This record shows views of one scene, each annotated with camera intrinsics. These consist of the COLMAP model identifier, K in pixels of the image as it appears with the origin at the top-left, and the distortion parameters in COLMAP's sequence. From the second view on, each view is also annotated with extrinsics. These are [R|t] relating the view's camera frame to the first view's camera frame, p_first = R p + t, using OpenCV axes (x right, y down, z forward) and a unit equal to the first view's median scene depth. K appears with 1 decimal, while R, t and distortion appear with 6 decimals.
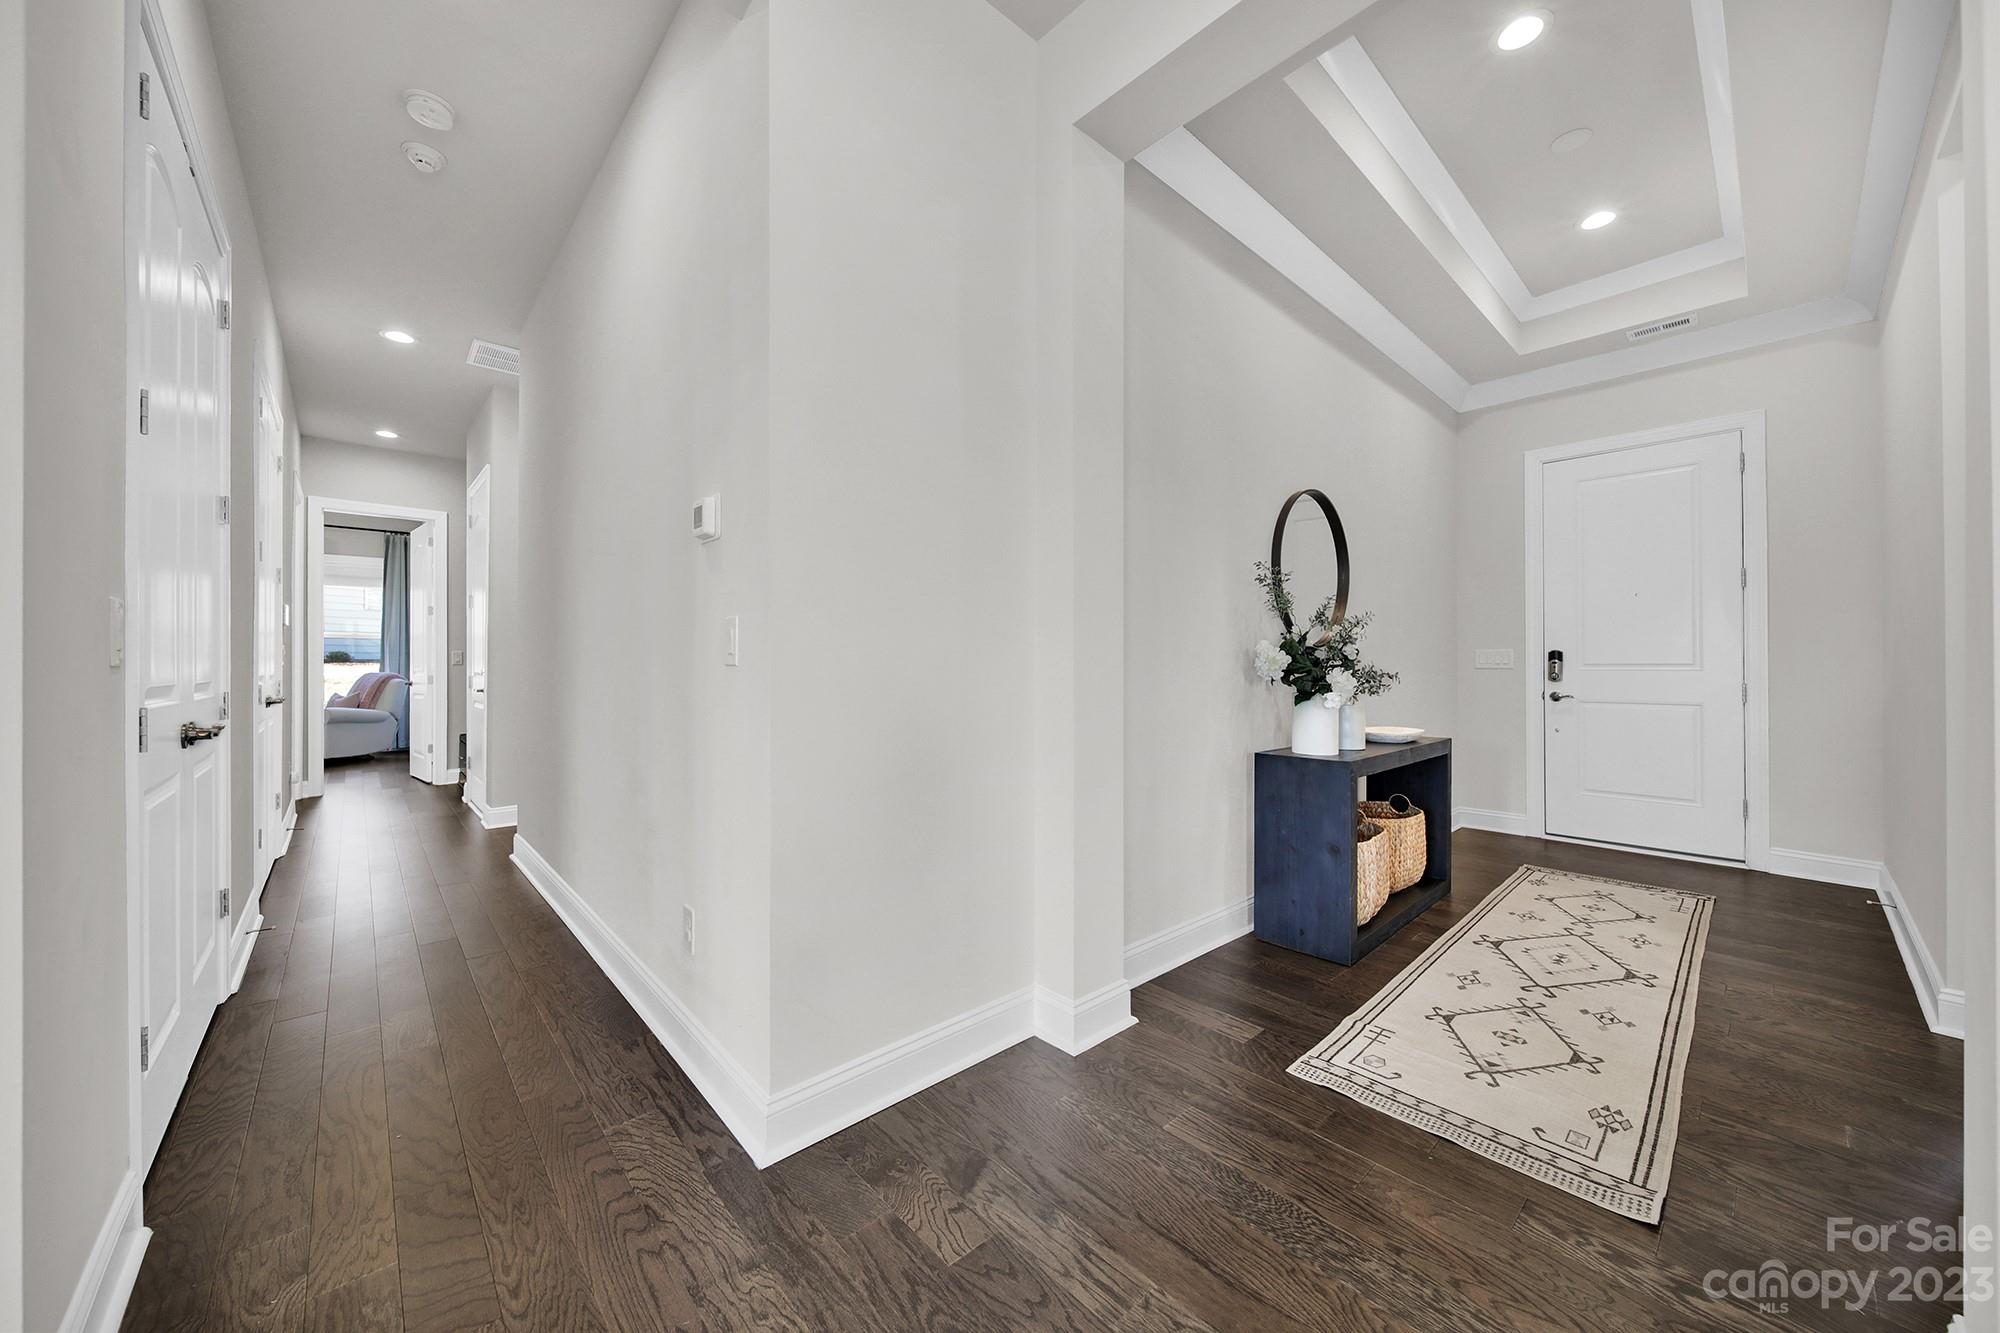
lens RADIAL K [[717.2, 0, 1000.9], [0, 717.2, 658.8], [0, 0, 1]] dist [-0.002399, 0.000004]
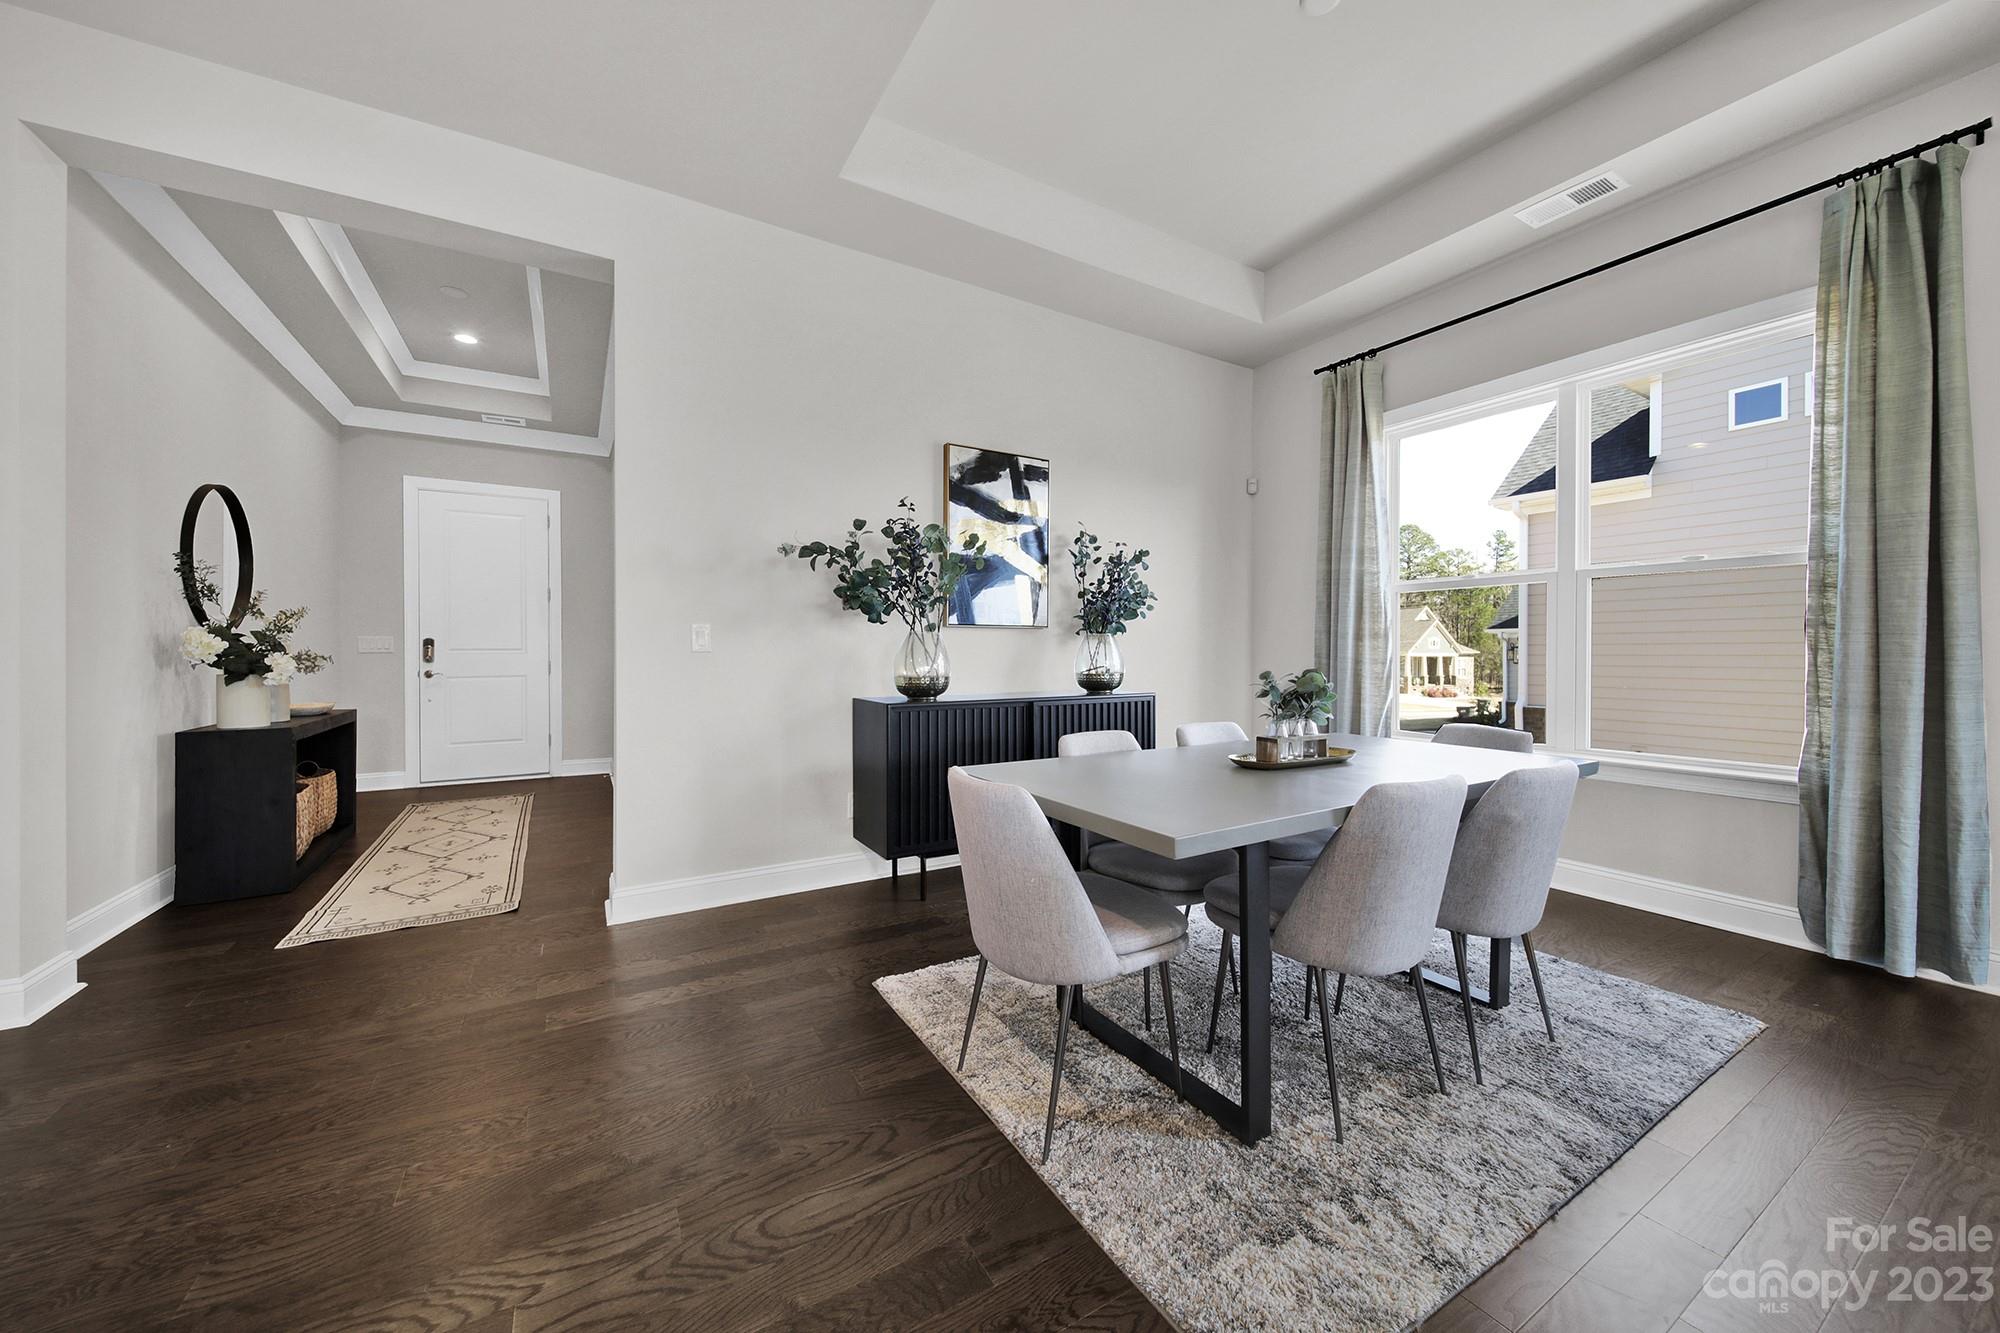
lens RADIAL K [[717.2, 0, 995.7], [0, 717.2, 660.8], [0, 0, 1]] dist [-0.002399, 0.000004]
pose [[0.207207, -0.014612, 0.978188, -0.321054], [-0.012336, 0.999770, 0.017547, -0.007524], [-0.978219, -0.015703, 0.206980, -0.309174]]
